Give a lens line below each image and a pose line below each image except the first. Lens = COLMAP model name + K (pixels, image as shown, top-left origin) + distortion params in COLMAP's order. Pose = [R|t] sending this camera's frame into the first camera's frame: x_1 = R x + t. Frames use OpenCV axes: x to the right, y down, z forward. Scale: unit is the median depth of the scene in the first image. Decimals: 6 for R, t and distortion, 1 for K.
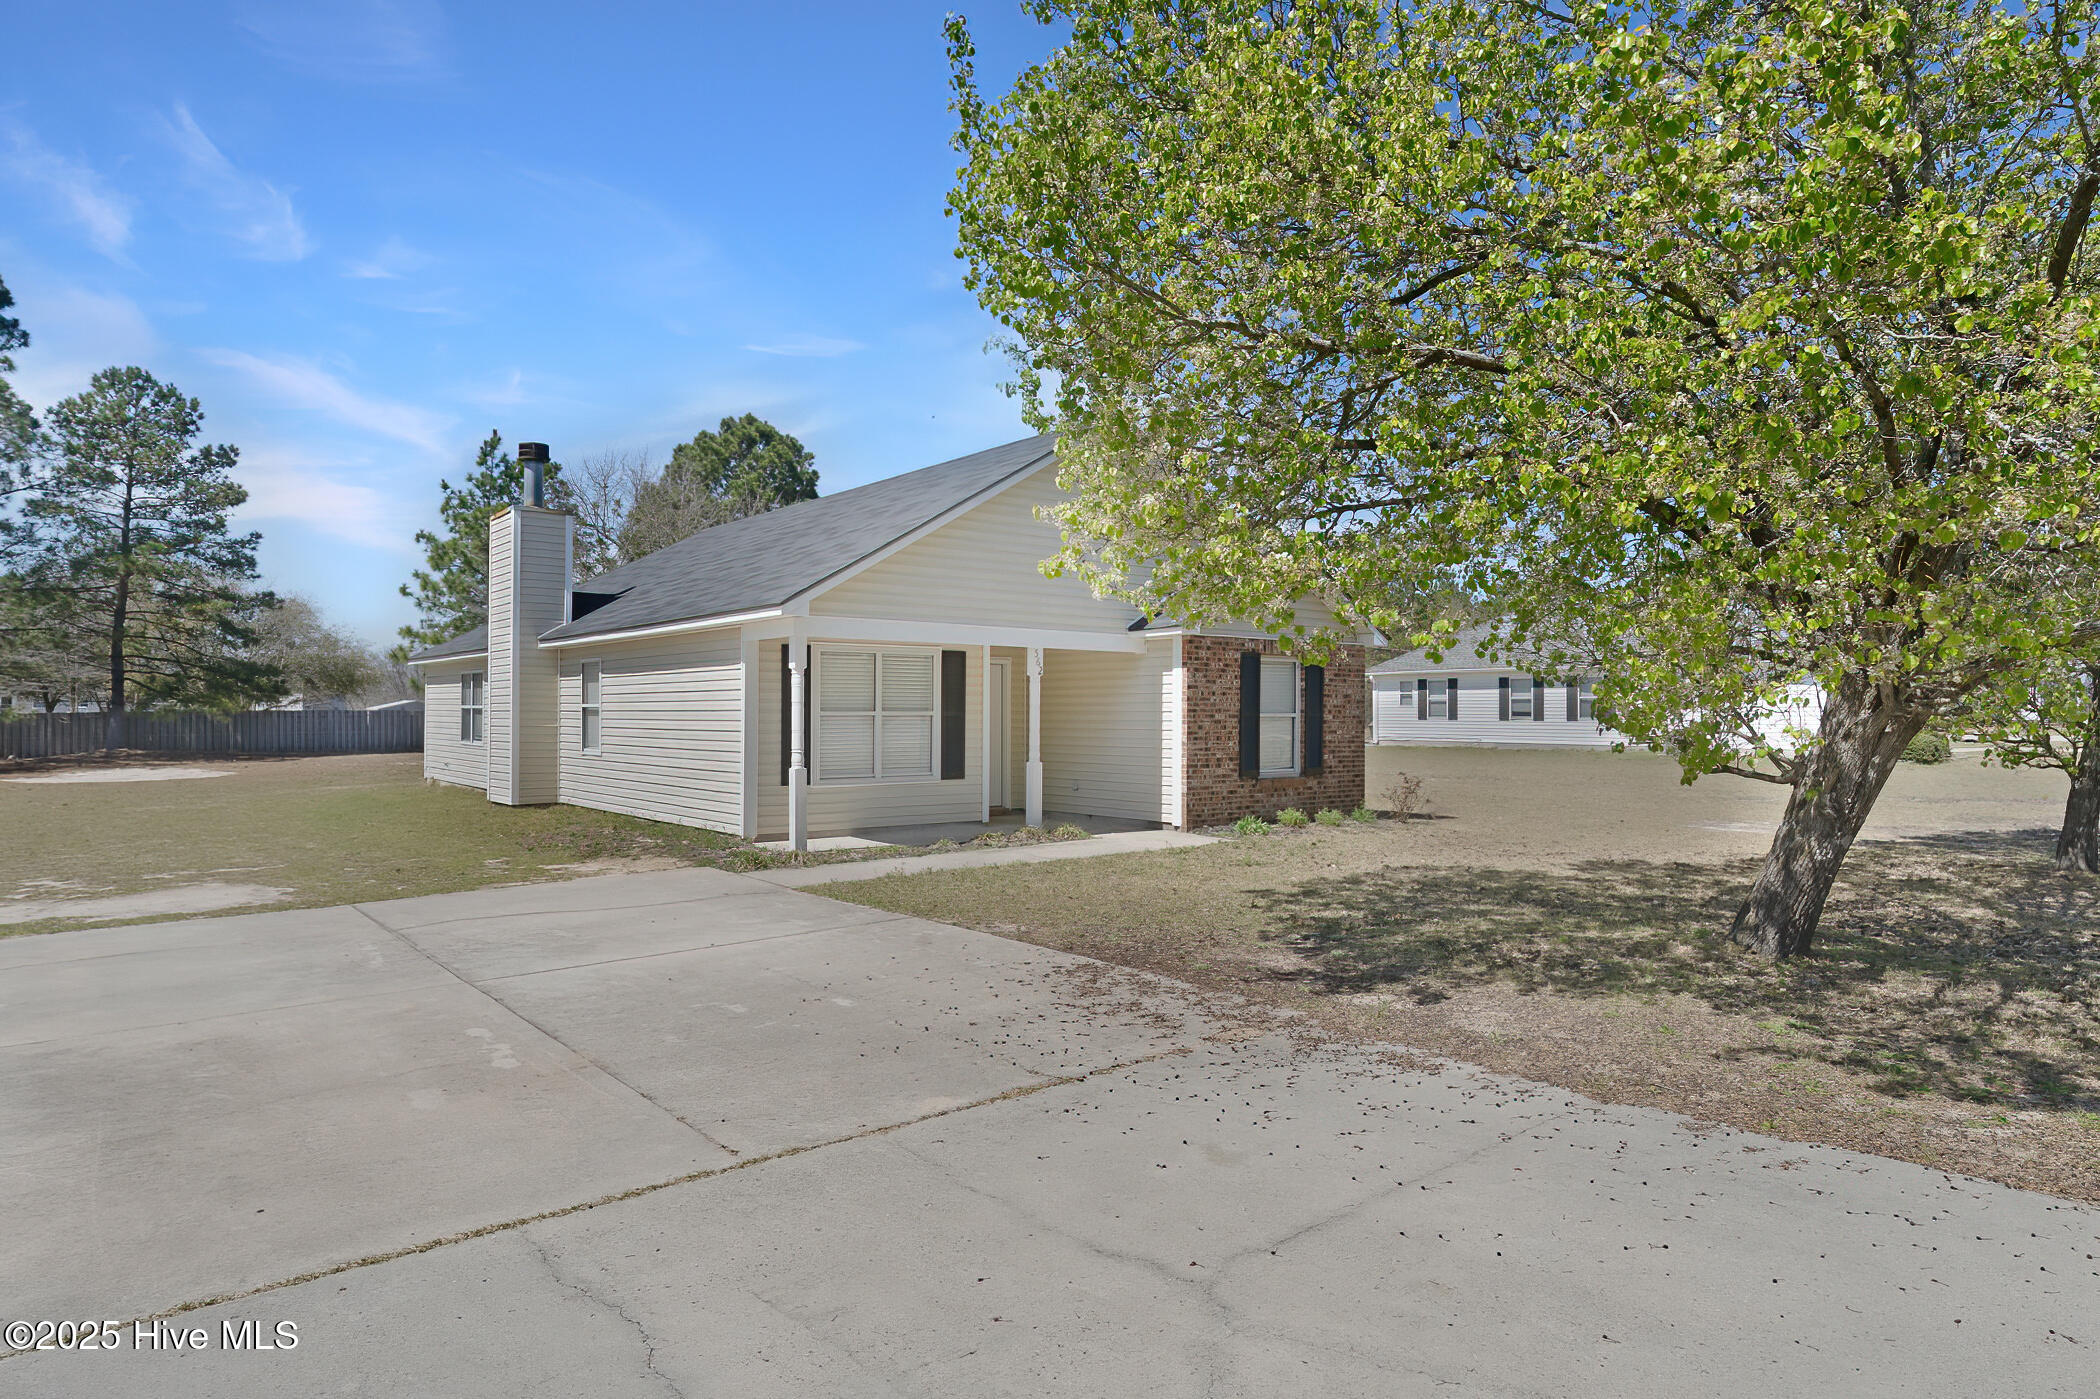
lens RADIAL K [[1147.4, 0, 1083.0], [0, 1147.4, 726.3], [0, 0, 1]] dist [-0.001241, -0.000412]
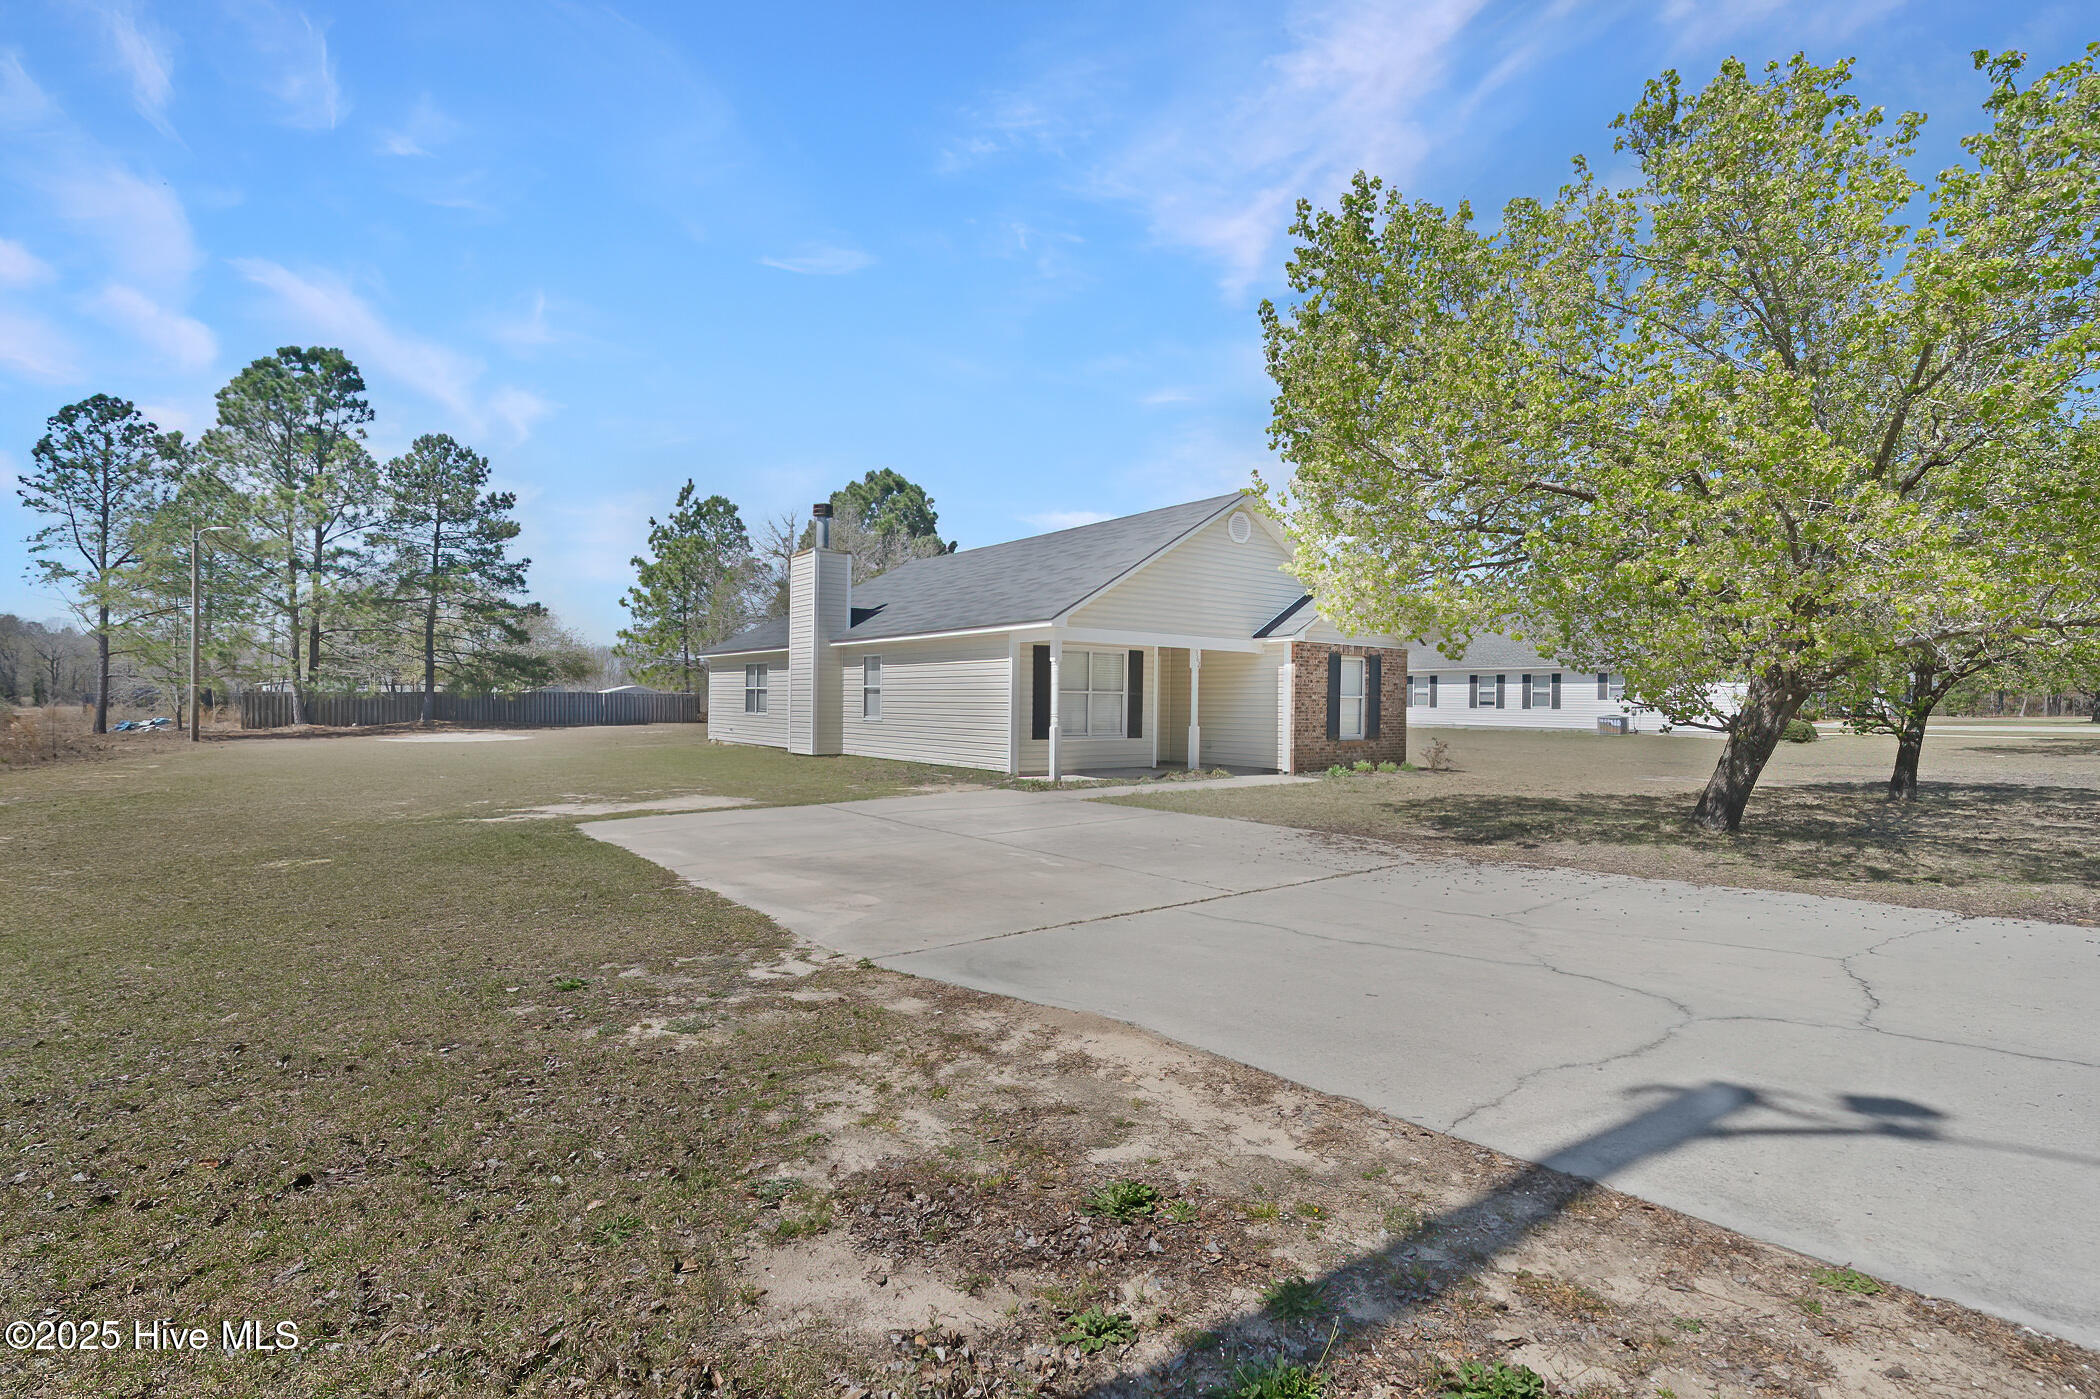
lens RADIAL K [[942.7, 0, 1080.6], [0, 942.7, 701.0], [0, 0, 1]] dist [-0.002618, 0.000303]
pose [[0.999746, 0.008694, -0.020794, -0.123000], [-0.008984, 0.999863, -0.013882, 0.012576], [0.020671, 0.014065, 0.999687, -0.162455]]
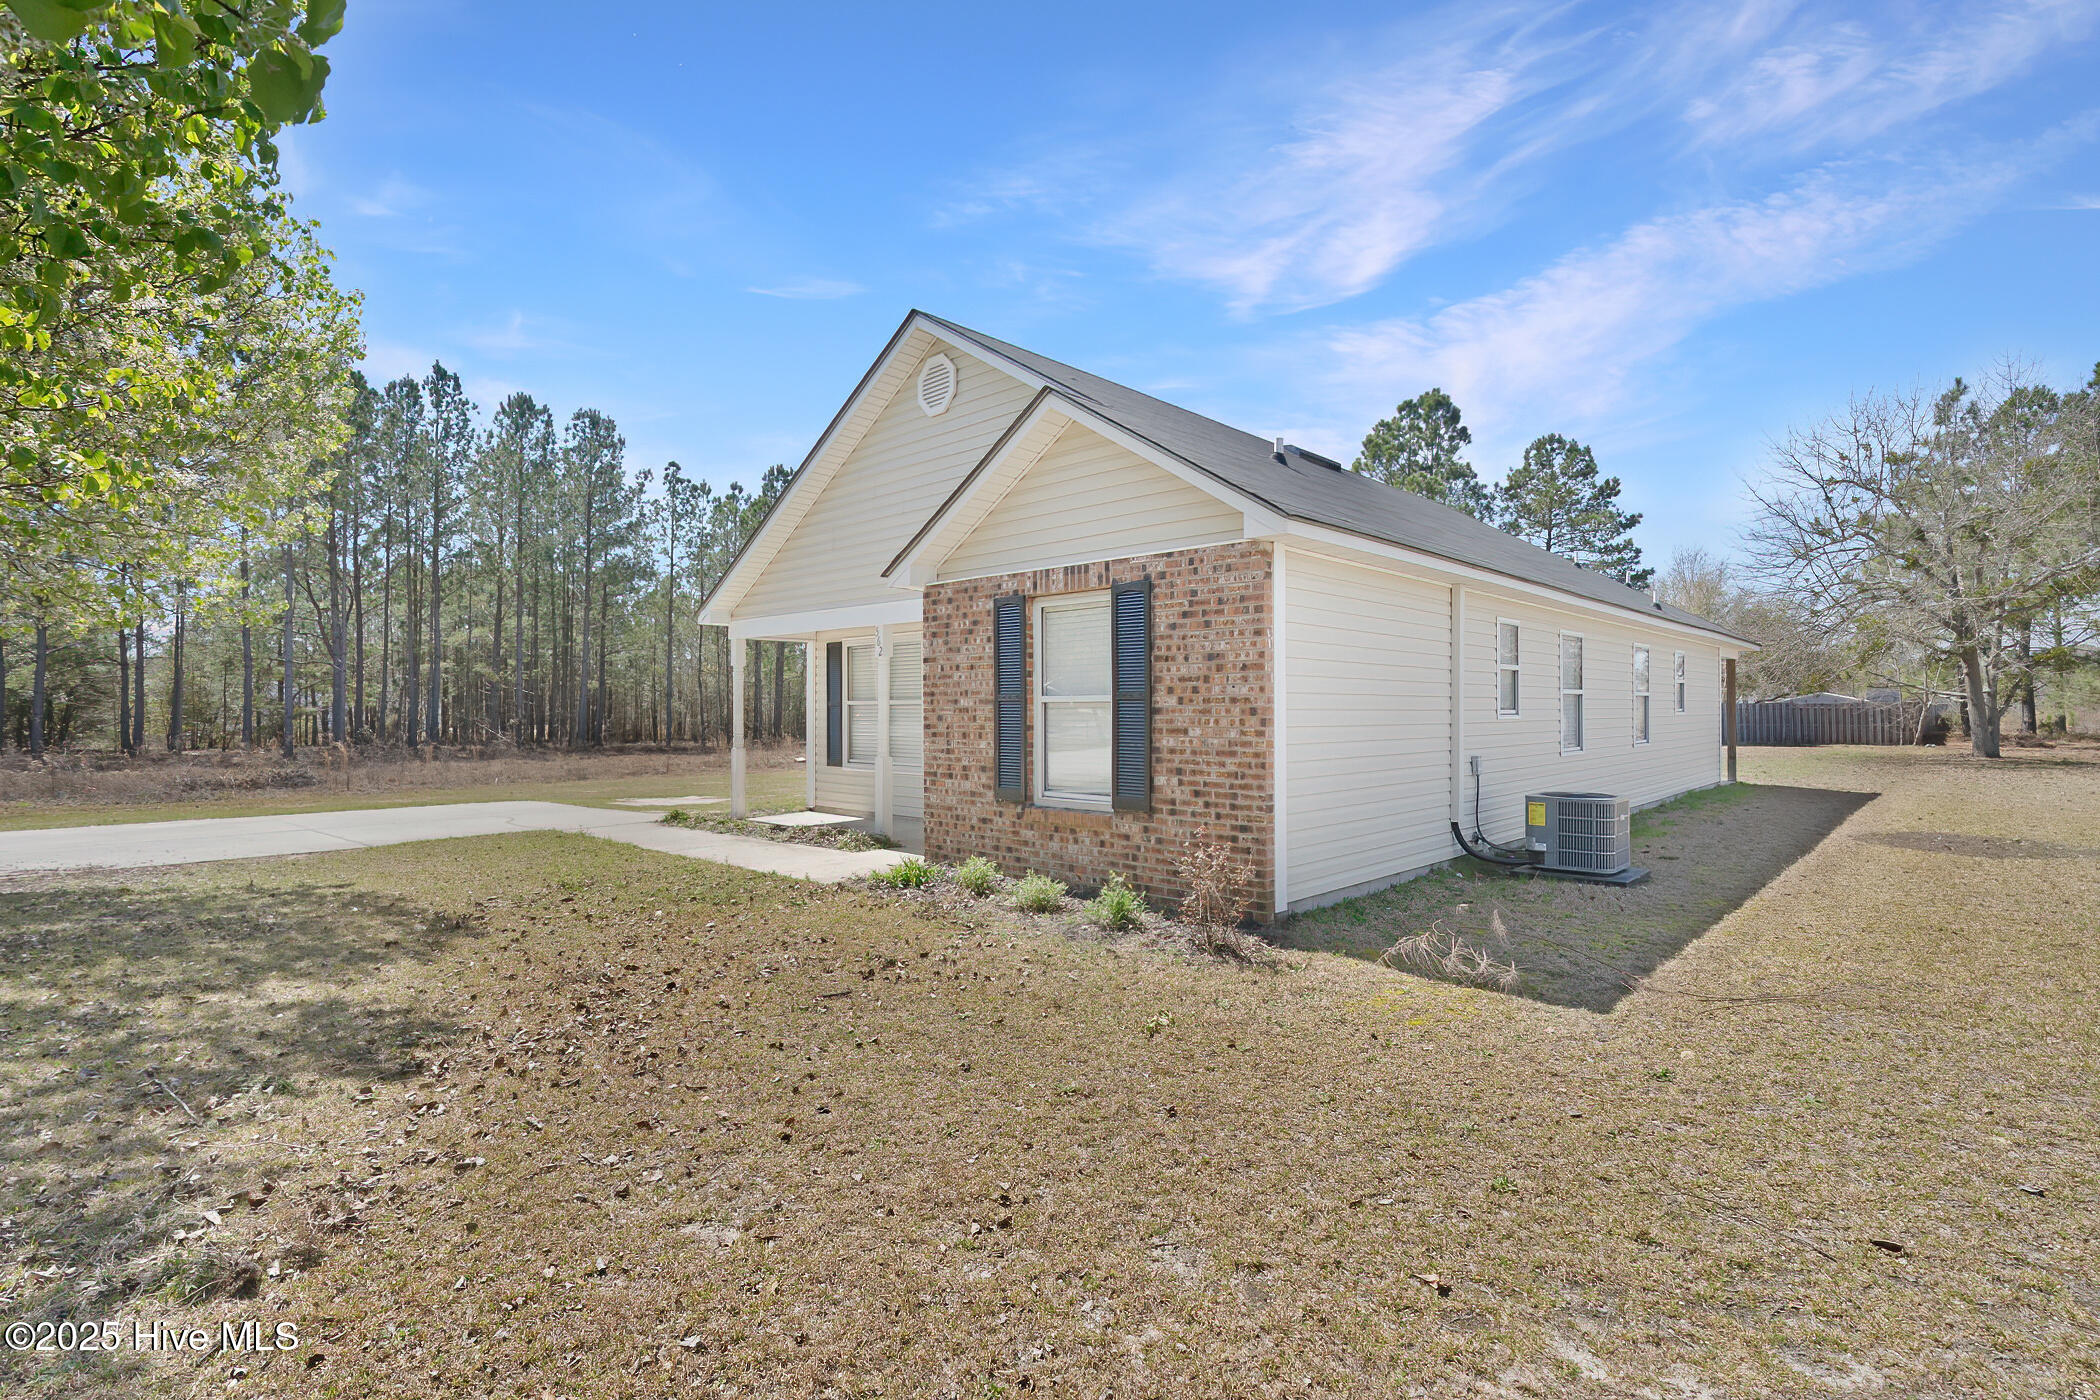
lens RADIAL K [[1067.5, 0, 1138.2], [0, 1067.5, 701.0], [0, 0, 1]] dist [-0.039019, 0.000018]
pose [[0.134202, -0.008967, -0.990913, 0.588983], [-0.007106, 0.999925, -0.010011, -0.003058], [0.990929, 0.008385, 0.134128, 0.812744]]
